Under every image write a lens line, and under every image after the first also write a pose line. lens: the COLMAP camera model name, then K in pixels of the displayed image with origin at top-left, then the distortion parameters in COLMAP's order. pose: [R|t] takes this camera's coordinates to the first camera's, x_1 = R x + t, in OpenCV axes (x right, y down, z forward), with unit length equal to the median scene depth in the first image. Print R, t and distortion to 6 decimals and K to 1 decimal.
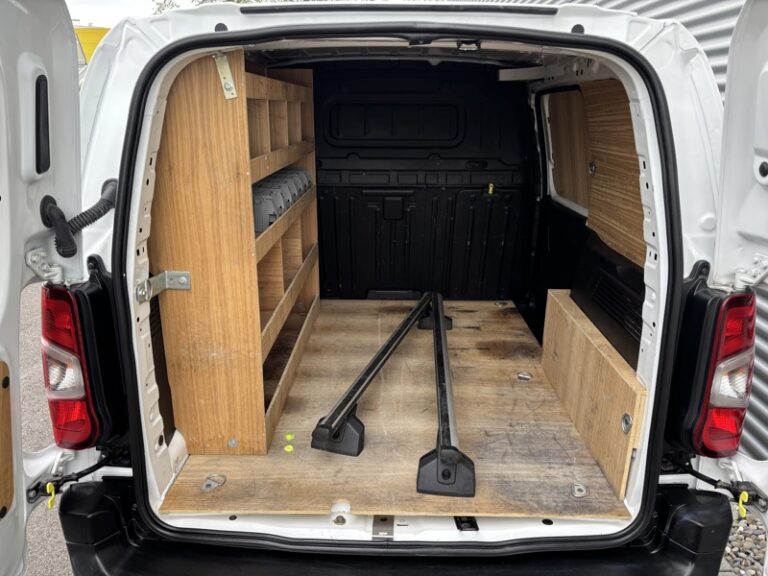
lens RADIAL K [[592.7, 0, 383.1], [0, 592.7, 294.8], [0, 0, 1]] dist [0.006704, -0.038440]
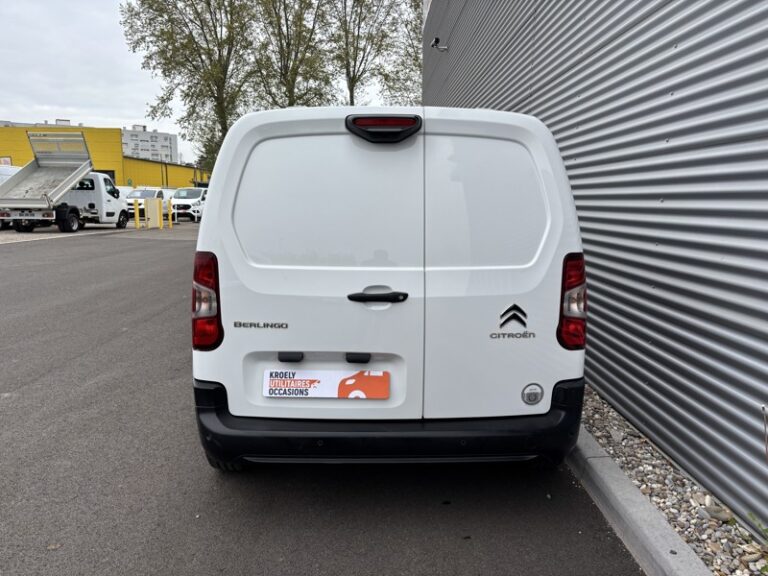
lens RADIAL K [[592.7, 0, 386.3], [0, 592.7, 294.5], [0, 0, 1]] dist [0.006704, -0.038440]
pose [[0.998965, -0.006151, 0.045058, -0.069028], [0.013136, 0.987605, -0.156412, 0.353205], [-0.043537, 0.156842, 0.986664, -0.695692]]
